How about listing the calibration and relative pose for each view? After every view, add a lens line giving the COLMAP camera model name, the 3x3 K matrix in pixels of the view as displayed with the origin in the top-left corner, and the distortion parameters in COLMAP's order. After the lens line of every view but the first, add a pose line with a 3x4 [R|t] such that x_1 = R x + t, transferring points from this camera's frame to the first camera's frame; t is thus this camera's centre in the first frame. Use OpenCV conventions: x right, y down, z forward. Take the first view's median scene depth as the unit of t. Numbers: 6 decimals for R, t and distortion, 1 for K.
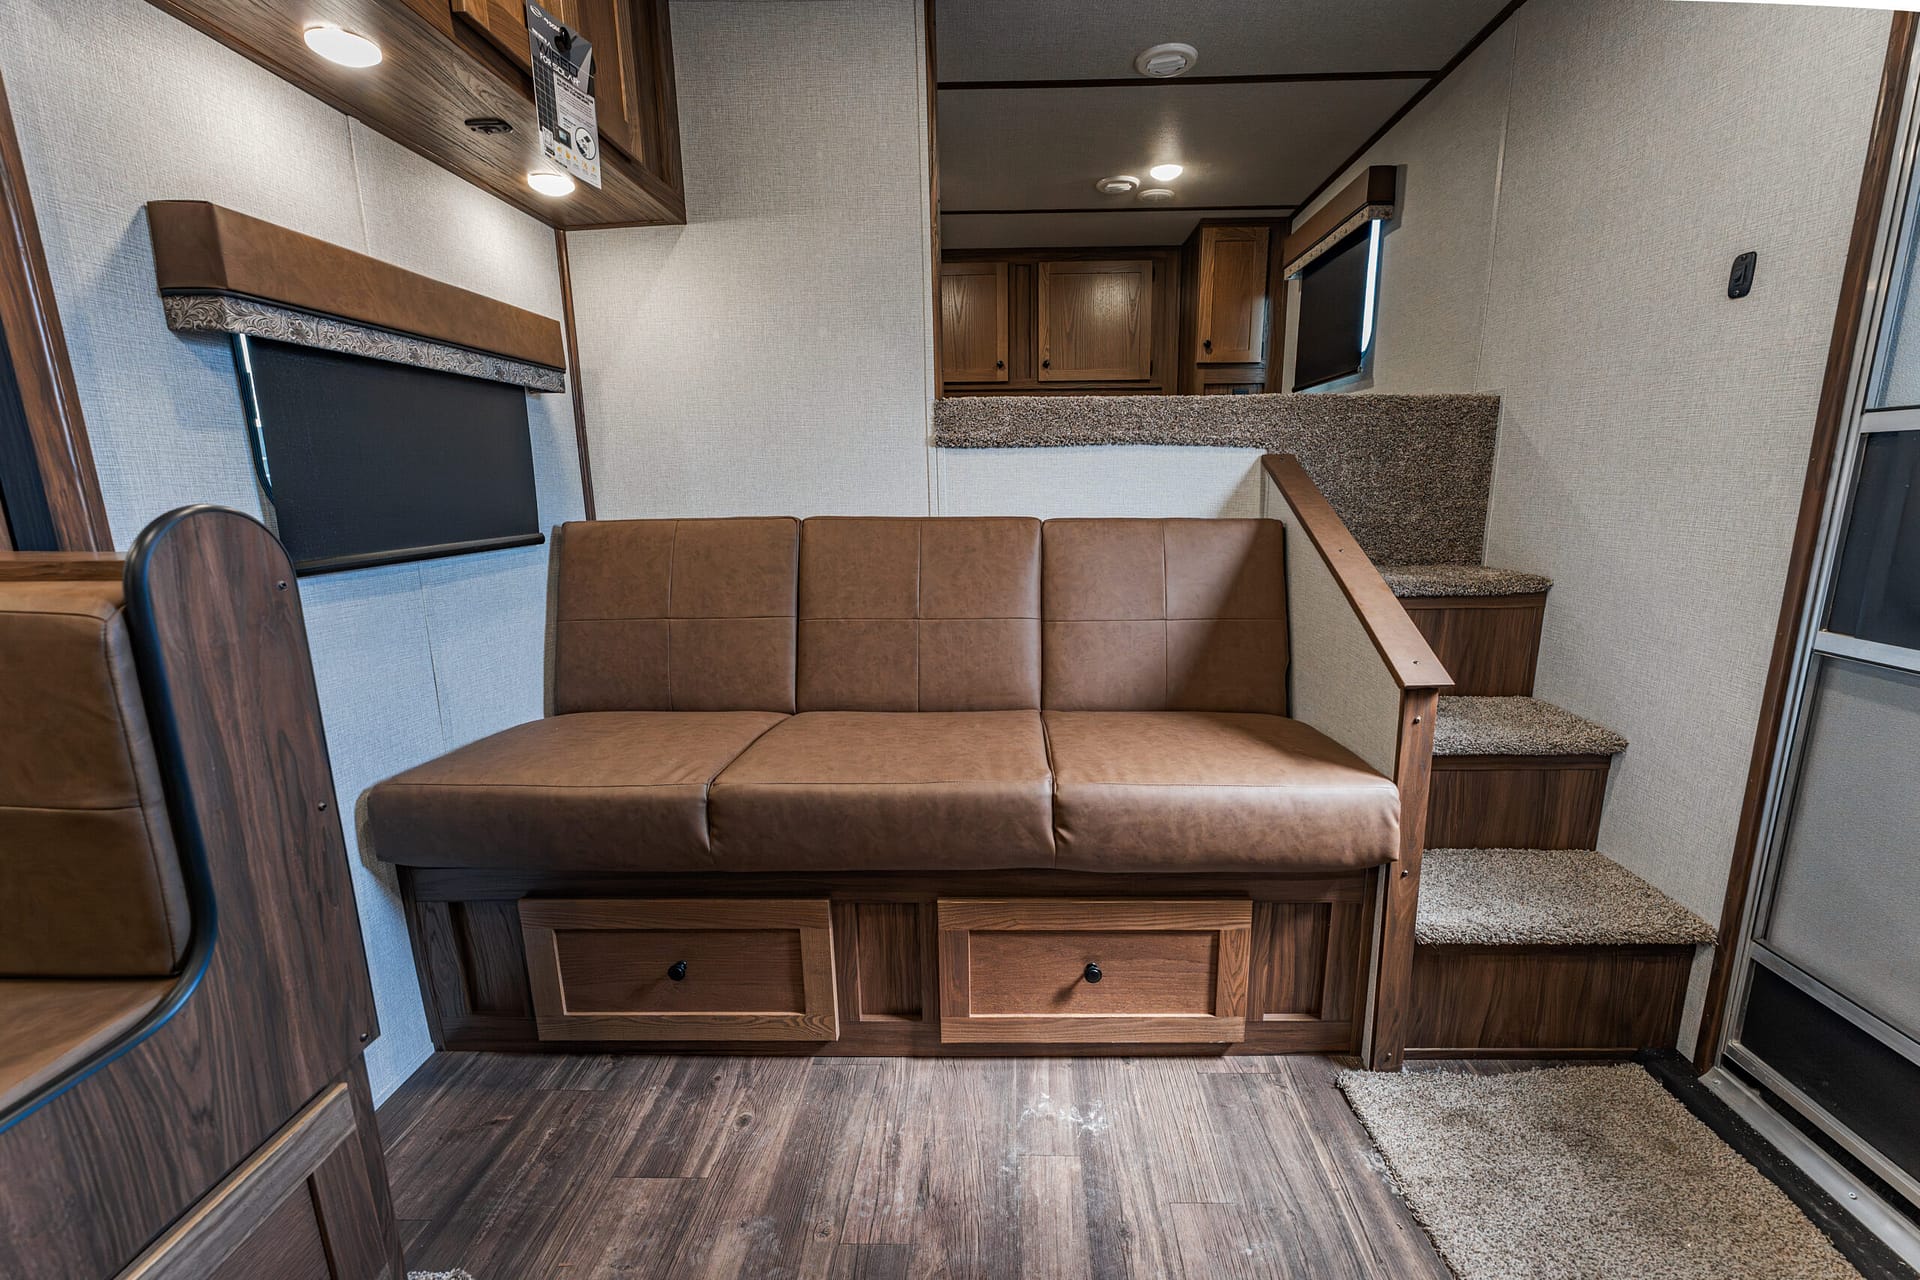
lens RADIAL K [[781.1, 0, 1004.4], [0, 781.1, 637.1], [0, 0, 1]] dist [-0.000230, 0.000343]
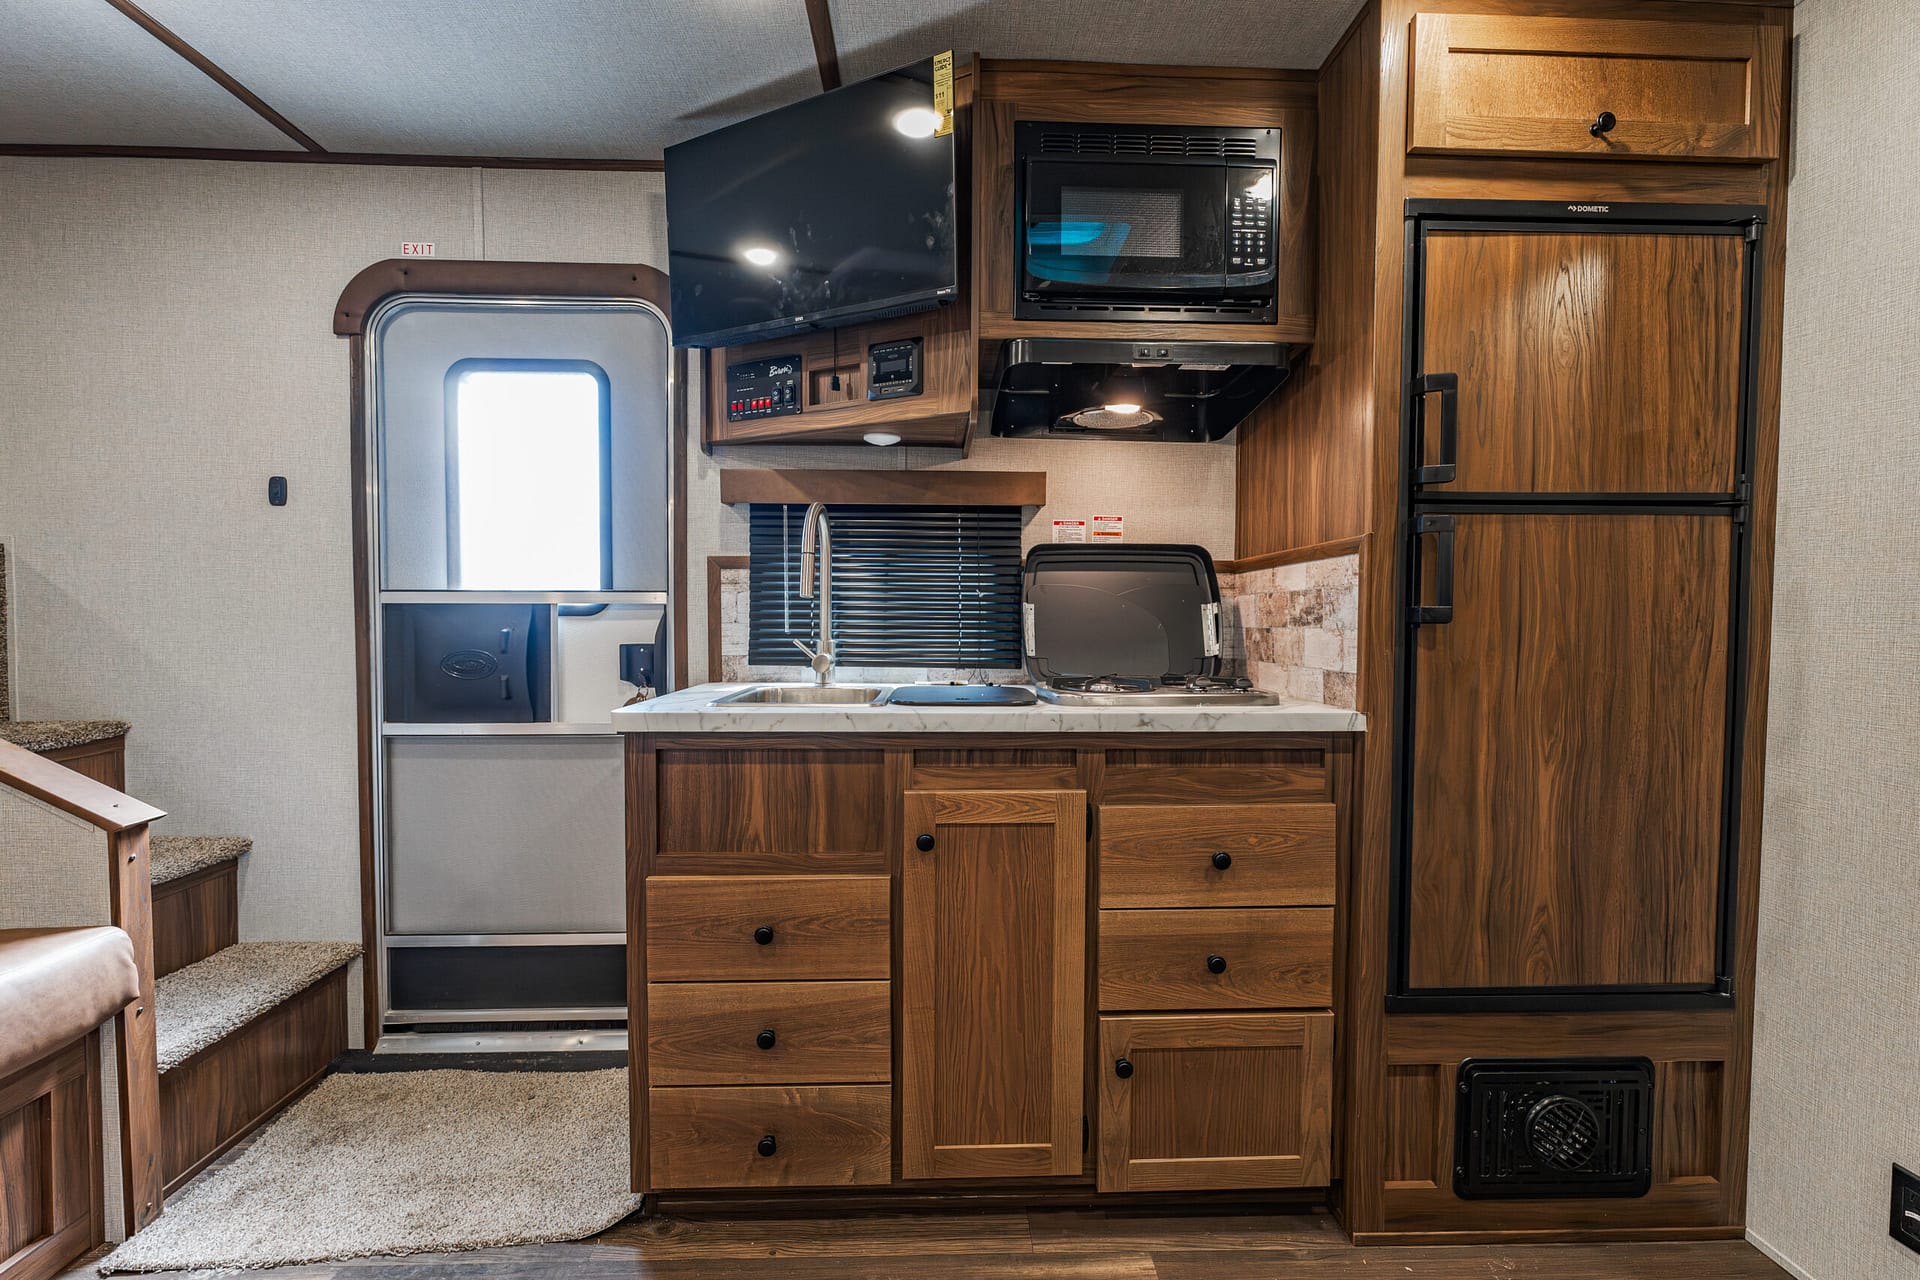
lens RADIAL K [[781.1, 0, 955.3], [0, 781.1, 642.3], [0, 0, 1]] dist [-0.000230, 0.000343]
pose [[-0.048068, -0.031300, 0.998354, -0.529826], [0.194238, 0.980135, 0.040081, -0.005898], [-0.979776, 0.195845, -0.041034, -0.101781]]
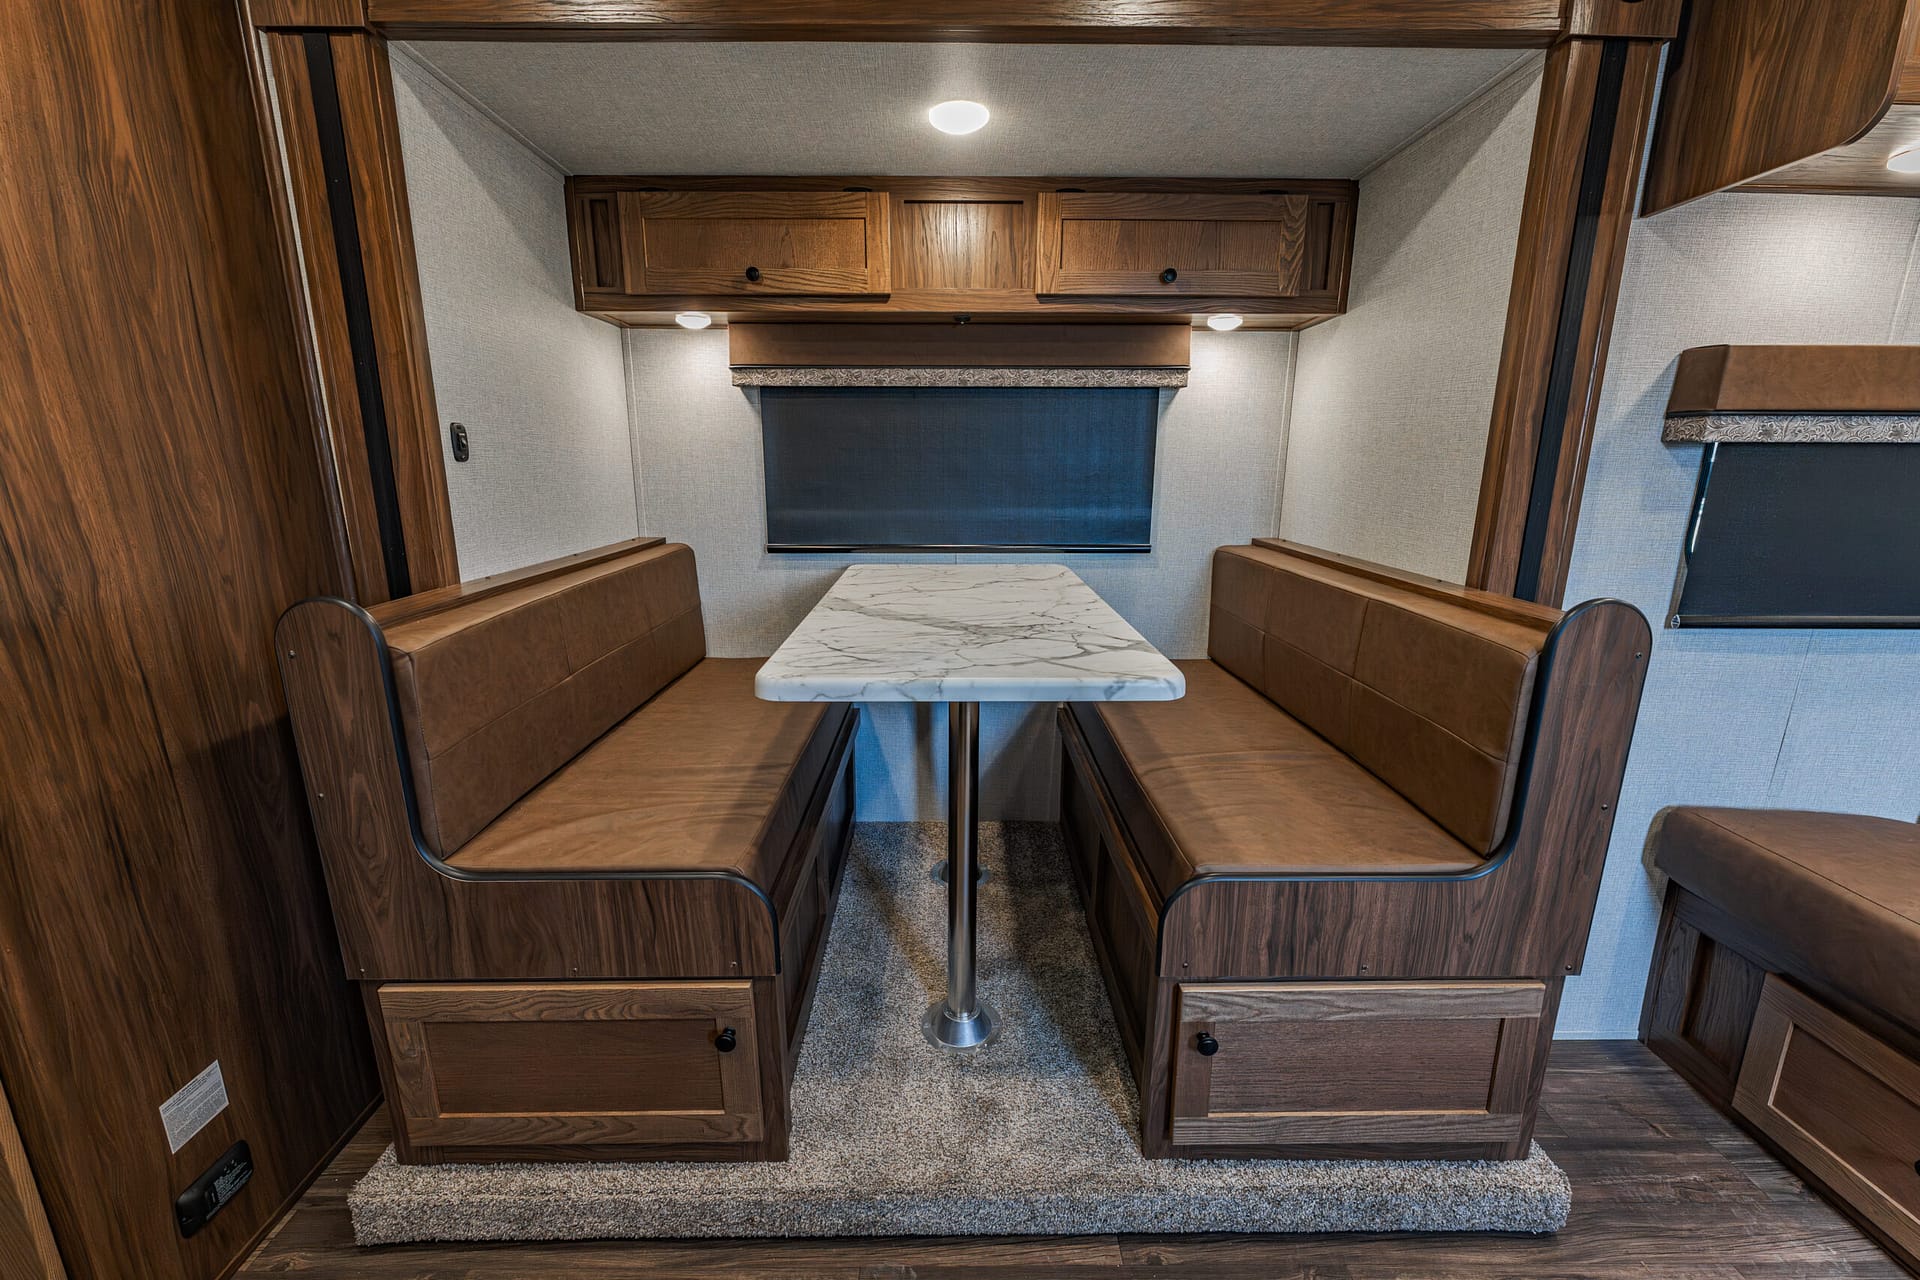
lens RADIAL K [[781.1, 0, 959.6], [0, 781.1, 639.4], [0, 0, 1]] dist [-0.000230, 0.000343]
pose [[0.020202, 0.233457, -0.972157, 0.241958], [-0.202074, 0.953241, 0.224716, -0.091768], [0.979162, 0.191908, 0.066433, -0.175875]]
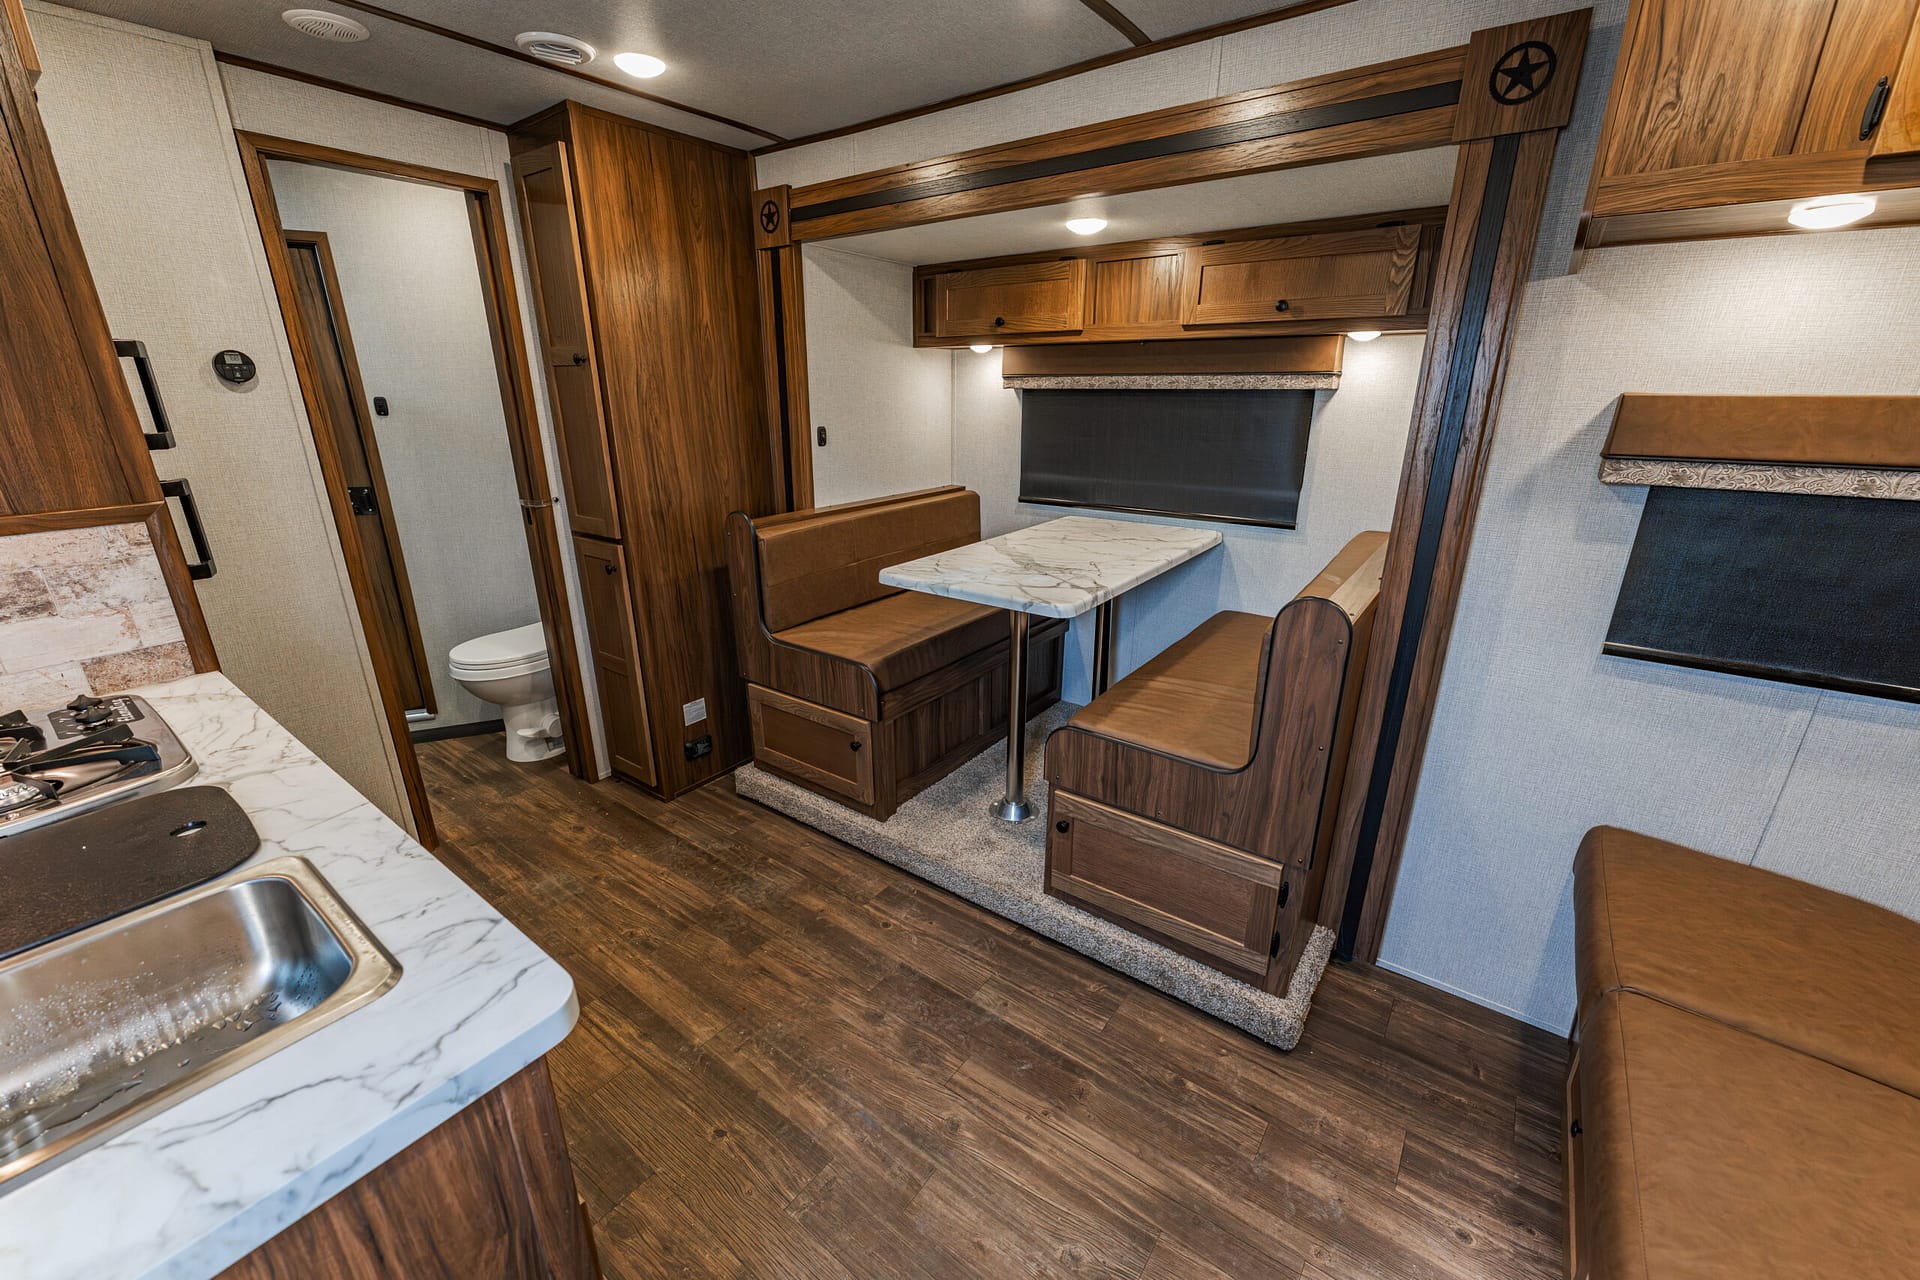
lens RADIAL K [[756.9, 0, 955.3], [0, 756.9, 637.2], [0, 0, 1]] dist [0.000937, -0.000562]
pose [[-0.587483, 0.262498, -0.765479, 0.615194], [-0.157435, 0.890780, 0.426293, -0.409758], [0.793774, 0.370953, -0.481992, 0.632352]]
